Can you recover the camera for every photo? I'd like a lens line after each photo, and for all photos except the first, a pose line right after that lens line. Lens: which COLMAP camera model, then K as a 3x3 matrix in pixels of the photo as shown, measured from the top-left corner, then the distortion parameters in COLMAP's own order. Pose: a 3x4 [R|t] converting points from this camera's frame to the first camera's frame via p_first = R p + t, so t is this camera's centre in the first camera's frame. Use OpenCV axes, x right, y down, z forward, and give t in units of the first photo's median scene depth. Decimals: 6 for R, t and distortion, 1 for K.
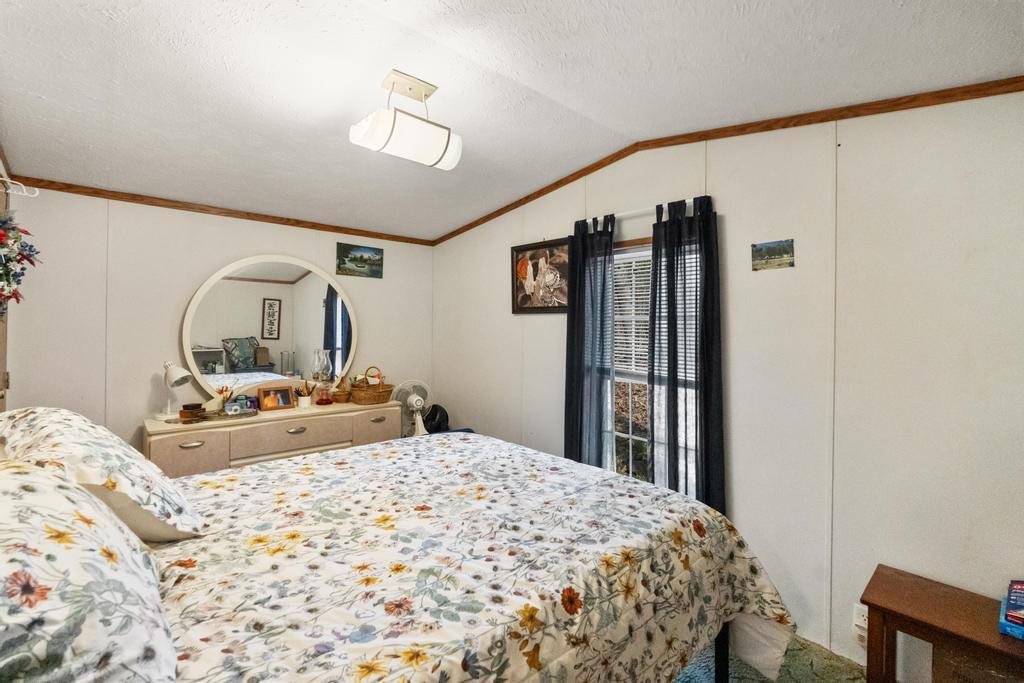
lens RADIAL K [[453.1, 0, 513.8], [0, 453.1, 330.8], [0, 0, 1]] dist [-0.002546, -0.000247]
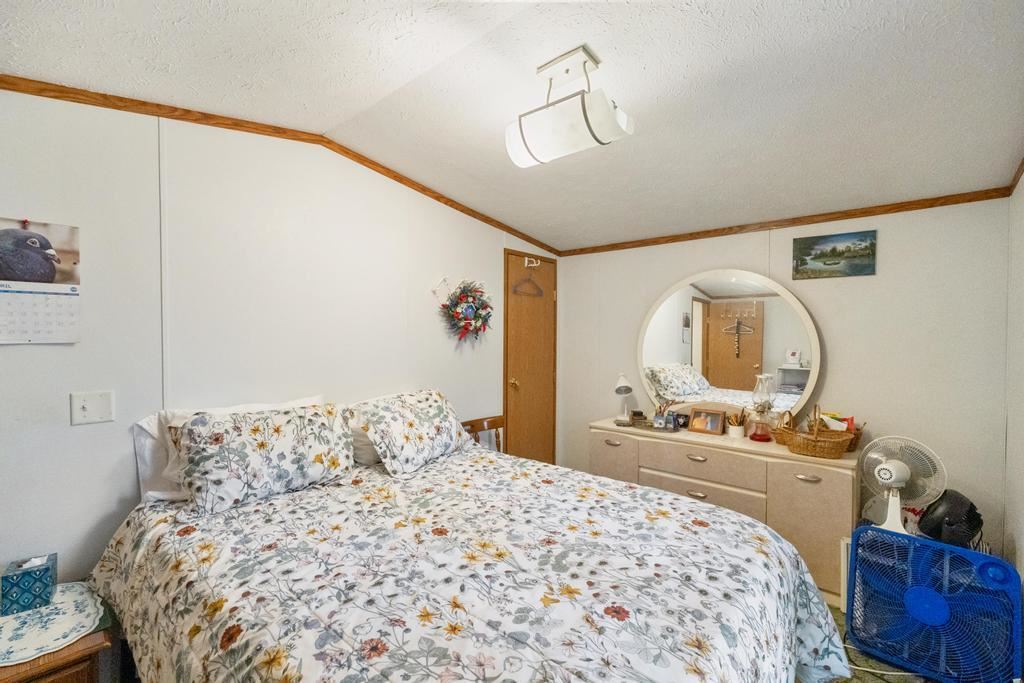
lens RADIAL K [[453.1, 0, 513.1], [0, 453.1, 346.0], [0, 0, 1]] dist [-0.002546, -0.000247]
pose [[0.105966, 0.012367, -0.994293, 0.664971], [-0.013547, 0.999848, 0.010992, -0.024500], [0.994277, 0.012304, 0.106118, 0.869712]]
